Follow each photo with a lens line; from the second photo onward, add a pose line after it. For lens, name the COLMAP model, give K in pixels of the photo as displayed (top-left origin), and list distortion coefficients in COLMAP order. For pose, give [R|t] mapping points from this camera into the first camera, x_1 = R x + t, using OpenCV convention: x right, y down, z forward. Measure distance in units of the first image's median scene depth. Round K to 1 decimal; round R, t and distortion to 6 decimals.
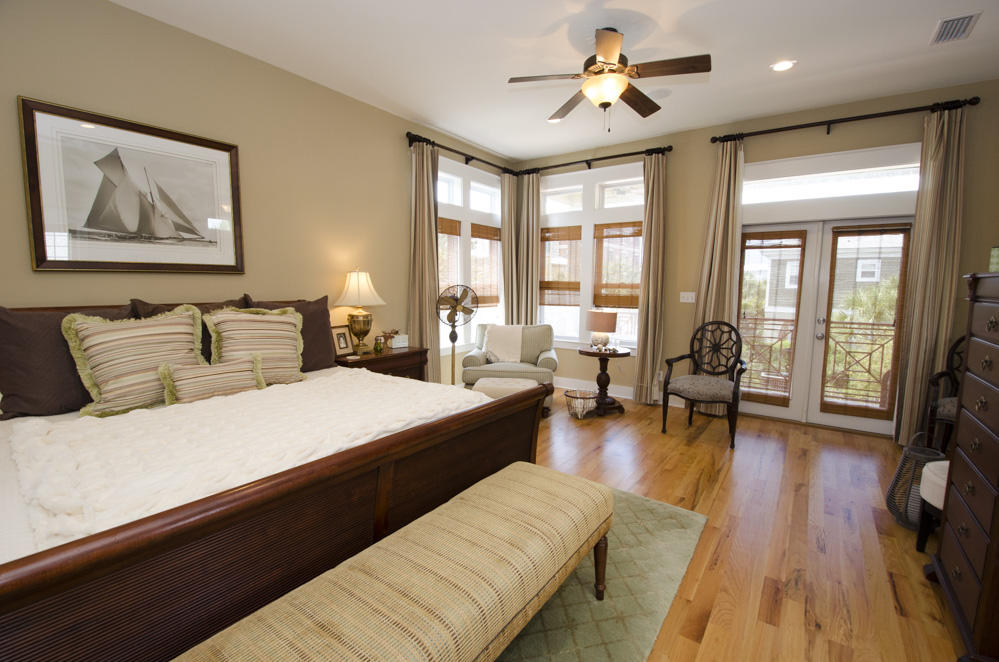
lens RADIAL K [[439.6, 0, 504.2], [0, 439.6, 332.2], [0, 0, 1]] dist [0.017347, -0.020318]
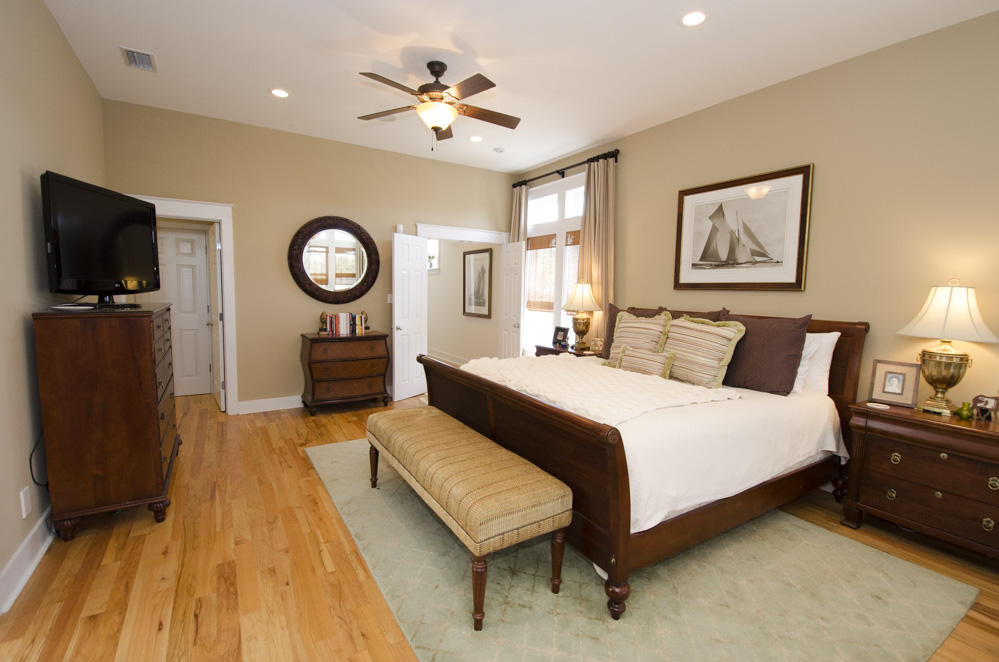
lens RADIAL K [[439.6, 0, 504.2], [0, 439.6, 332.2], [0, 0, 1]] dist [0.017347, -0.020318]
pose [[-0.351556, 0.074379, -0.933208, 0.680588], [-0.130379, 0.983234, 0.127482, -0.092308], [0.927044, 0.166488, -0.335964, 0.840084]]
